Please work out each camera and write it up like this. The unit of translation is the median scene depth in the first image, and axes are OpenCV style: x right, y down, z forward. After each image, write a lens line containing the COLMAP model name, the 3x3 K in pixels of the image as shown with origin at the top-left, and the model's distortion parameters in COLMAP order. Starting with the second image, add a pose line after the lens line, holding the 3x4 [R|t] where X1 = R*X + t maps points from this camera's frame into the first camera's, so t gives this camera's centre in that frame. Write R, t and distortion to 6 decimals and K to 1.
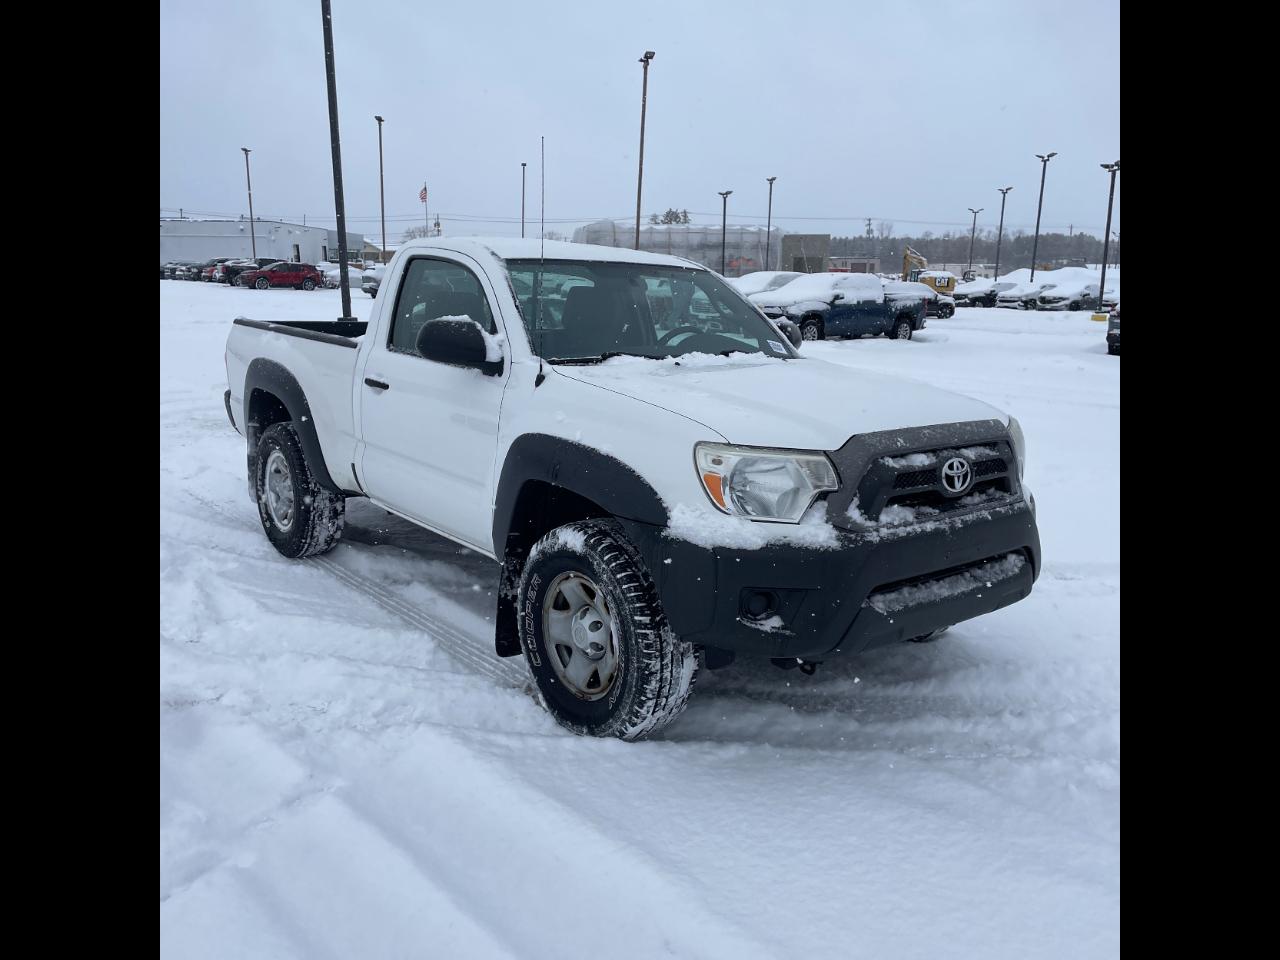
lens RADIAL K [[969.8, 0, 640.0], [0, 969.8, 480.0], [0, 0, 1]] dist [0.058333, -0.000930]
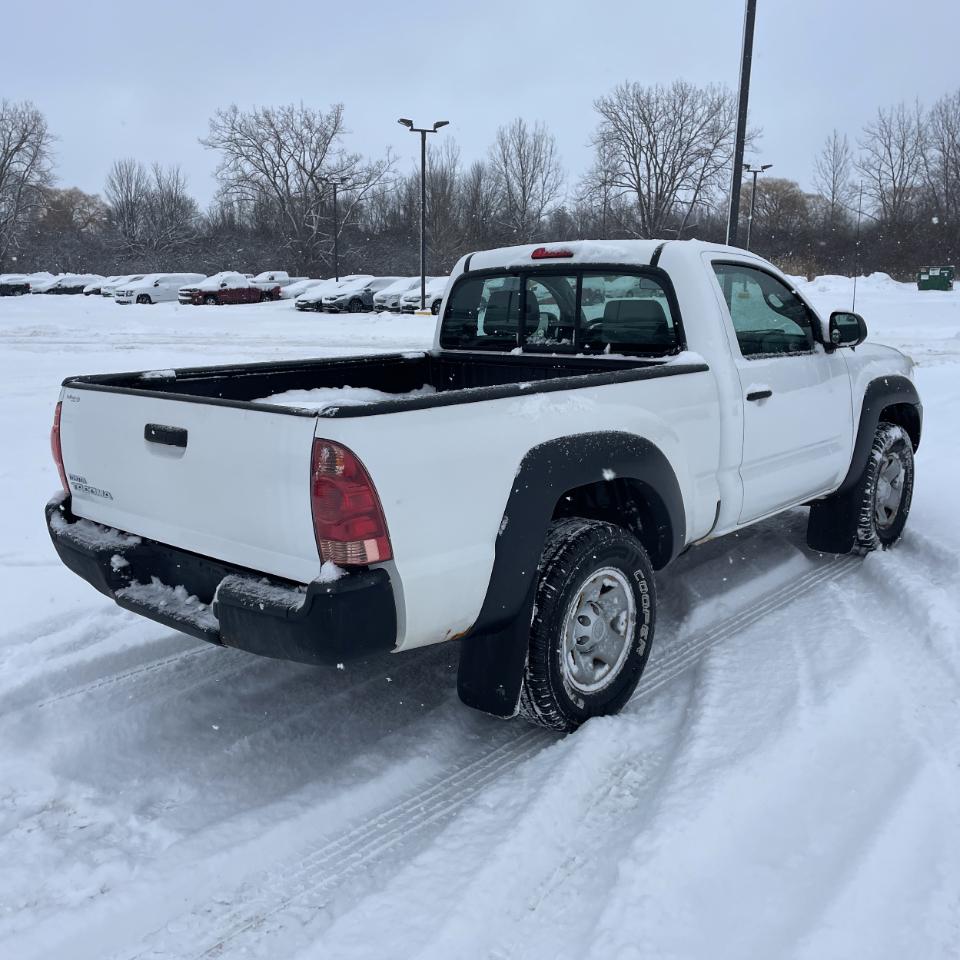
lens RADIAL K [[965.0, 0, 484.6], [0, 965.0, 467.9], [0, 0, 1]] dist [0.102511, -0.137331]
pose [[-0.159399, -0.215170, 0.963480, -1.249061], [0.204614, 0.947565, 0.245467, -0.344088], [-0.965777, 0.236269, -0.107014, 1.480110]]
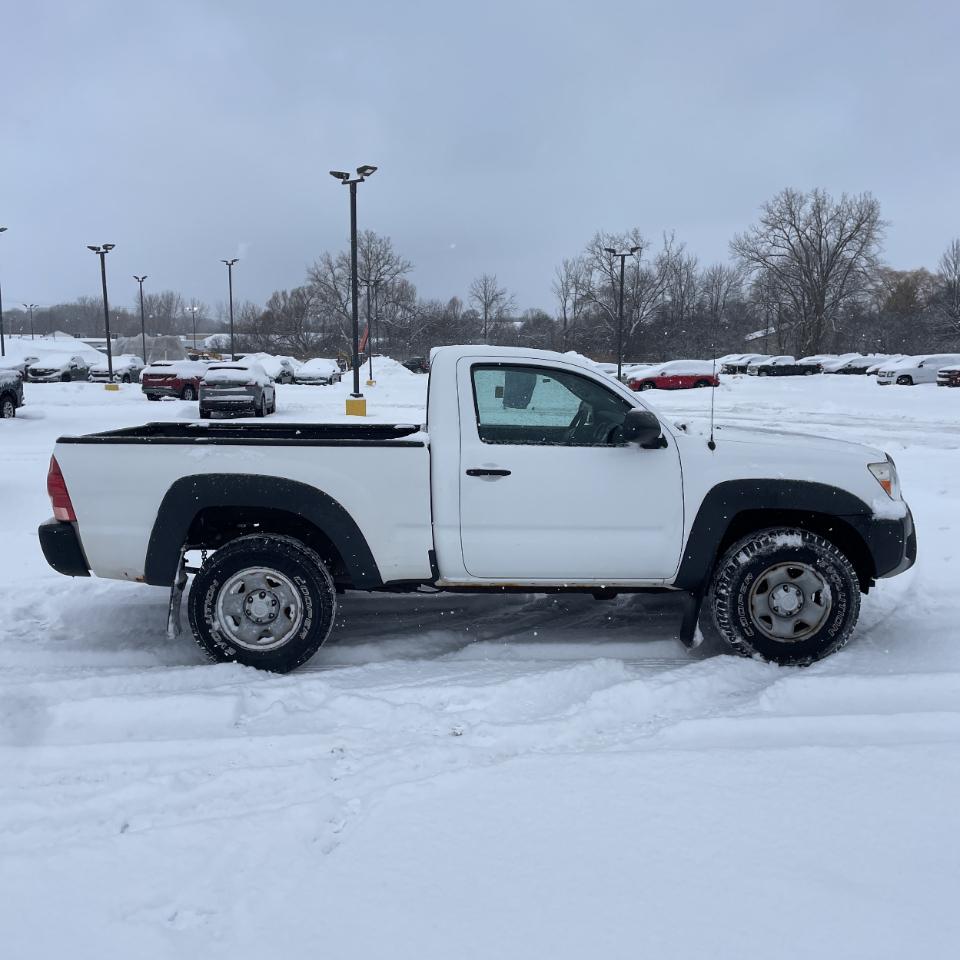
lens RADIAL K [[979.7, 0, 480.0], [0, 979.7, 480.0], [0, 0, 1]] dist [0.113780, -0.153394]
pose [[0.616700, -0.121957, 0.777694, -1.278351], [0.175806, 0.984311, 0.014948, -0.116857], [-0.767316, 0.127505, 0.628465, 0.289029]]
